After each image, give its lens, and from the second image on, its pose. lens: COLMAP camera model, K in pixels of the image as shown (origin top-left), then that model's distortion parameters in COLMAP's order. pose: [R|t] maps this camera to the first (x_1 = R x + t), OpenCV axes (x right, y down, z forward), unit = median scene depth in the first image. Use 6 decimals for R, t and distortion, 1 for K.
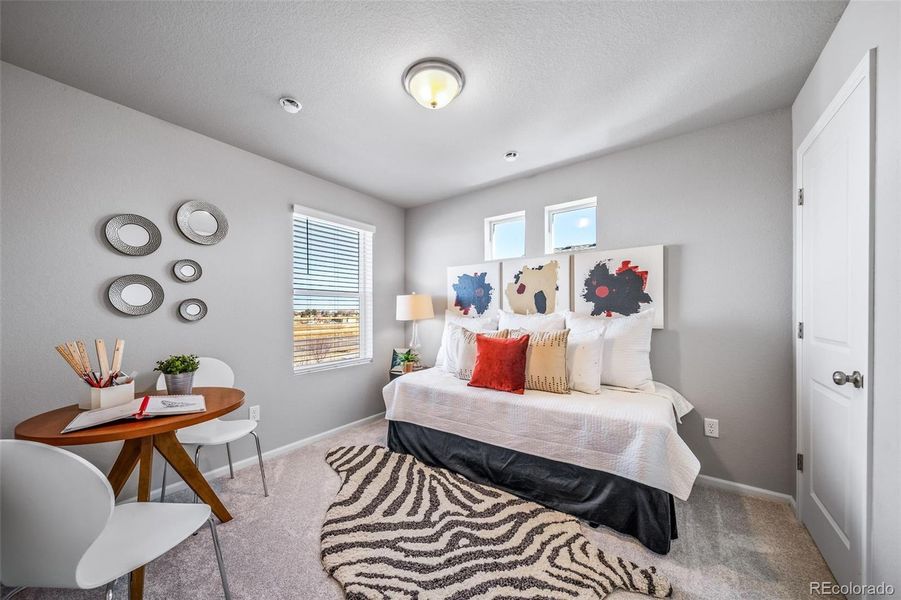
lens RADIAL K [[319.7, 0, 444.2], [0, 319.7, 317.8], [0, 0, 1]] dist [0.001421, -0.000108]
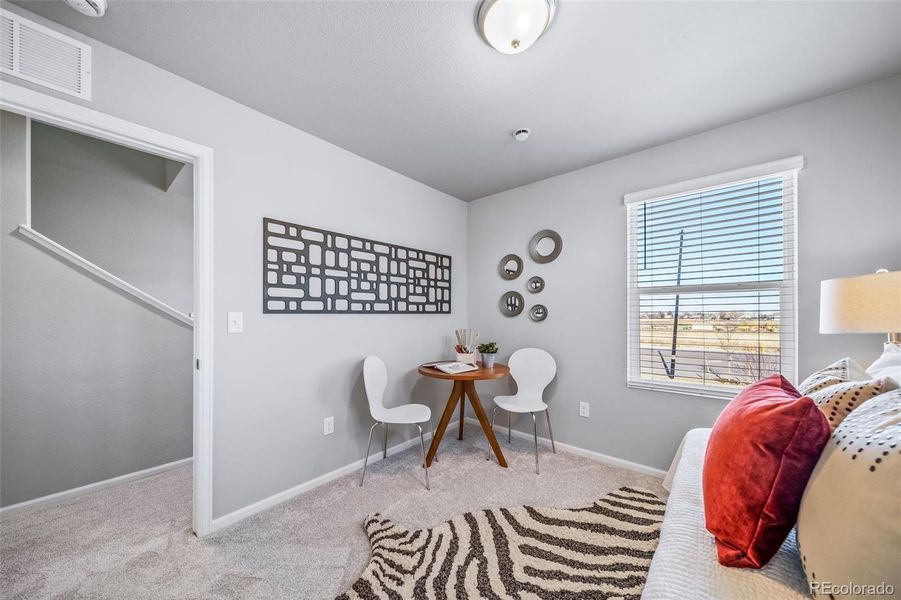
lens RADIAL K [[319.7, 0, 444.2], [0, 319.7, 317.8], [0, 0, 1]] dist [0.001421, -0.000108]
pose [[-0.092774, 0.012371, -0.995610, 0.673807], [-0.021169, 0.999672, 0.014395, -0.016585], [0.995462, 0.022412, -0.092481, 0.825133]]
